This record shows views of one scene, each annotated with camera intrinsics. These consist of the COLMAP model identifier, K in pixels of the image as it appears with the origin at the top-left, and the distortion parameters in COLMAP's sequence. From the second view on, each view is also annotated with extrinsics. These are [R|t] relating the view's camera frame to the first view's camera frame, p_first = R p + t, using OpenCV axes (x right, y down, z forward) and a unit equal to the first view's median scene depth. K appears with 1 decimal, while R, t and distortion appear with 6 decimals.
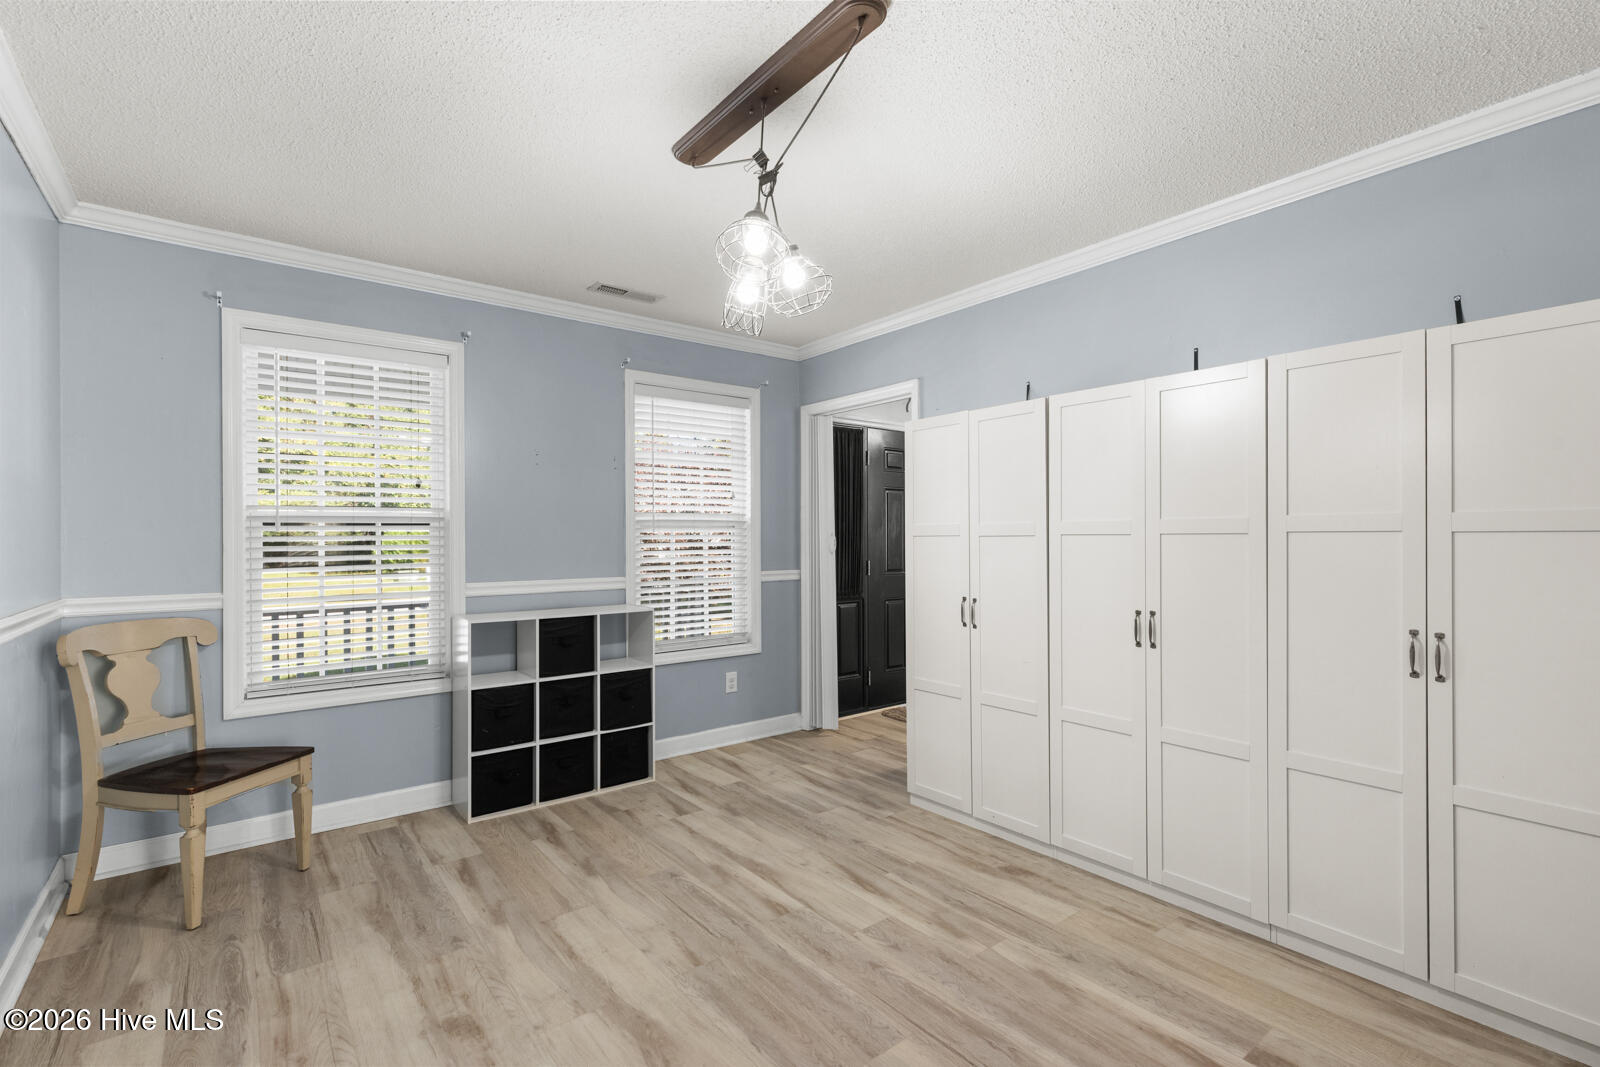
lens RADIAL K [[716.5, 0, 833.4], [0, 716.5, 532.1], [0, 0, 1]] dist [-0.001086, -0.000603]
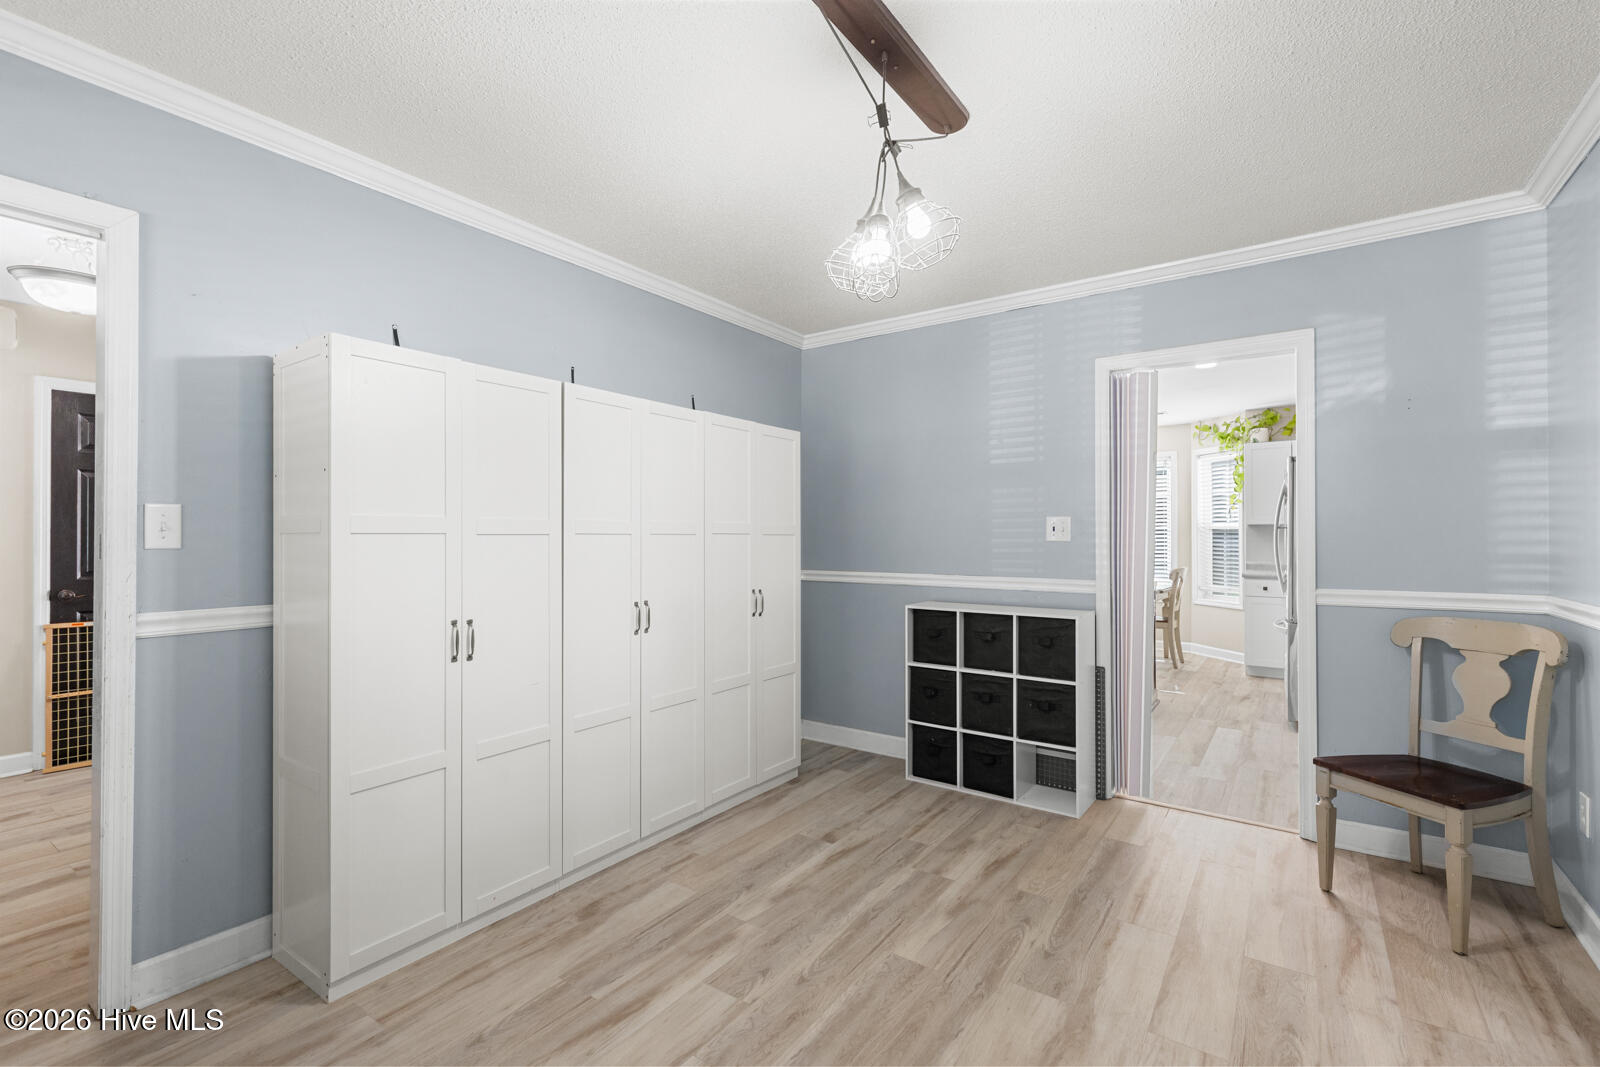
lens RADIAL K [[716.5, 0, 802.2], [0, 716.5, 533.1], [0, 0, 1]] dist [-0.001086, -0.000603]
pose [[-0.259002, 0.006895, 0.965852, -0.717547], [-0.003649, 0.999960, -0.008117, 0.001716], [-0.965870, -0.005626, -0.258967, 1.011840]]
